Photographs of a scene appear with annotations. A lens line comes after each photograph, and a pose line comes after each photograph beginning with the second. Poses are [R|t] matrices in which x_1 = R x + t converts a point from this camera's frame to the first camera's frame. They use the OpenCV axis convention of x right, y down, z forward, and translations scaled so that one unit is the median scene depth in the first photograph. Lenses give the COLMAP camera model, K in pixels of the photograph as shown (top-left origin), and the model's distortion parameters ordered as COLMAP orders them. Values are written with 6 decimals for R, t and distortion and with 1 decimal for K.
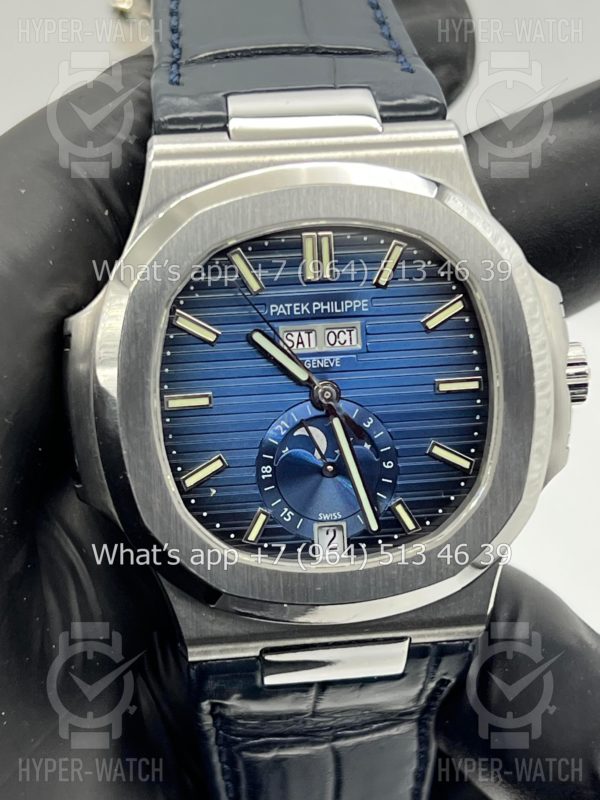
lens RADIAL K [[1773.3, 0, 304.8], [0, 1773.3, 394.9], [0, 0, 1]] dist [0.434665, 0.000000]
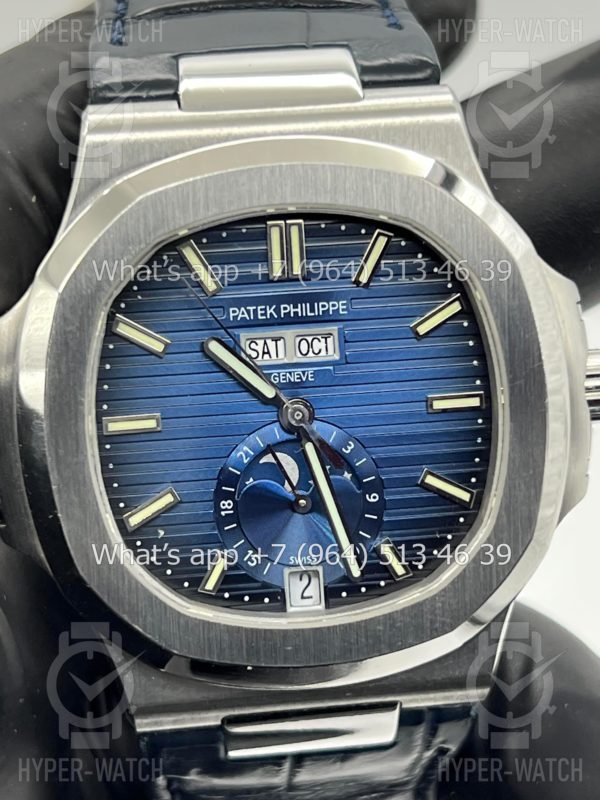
lens RADIAL K [[1773.3, 0, 295.4], [0, 1773.3, 401.9], [0, 0, 1]] dist [0.434665, 0.000000]
pose [[0.999911, -0.006559, -0.011607, 0.020786], [0.006696, 0.999909, 0.011727, -0.015938], [0.011529, -0.011804, 0.999864, 0.163514]]
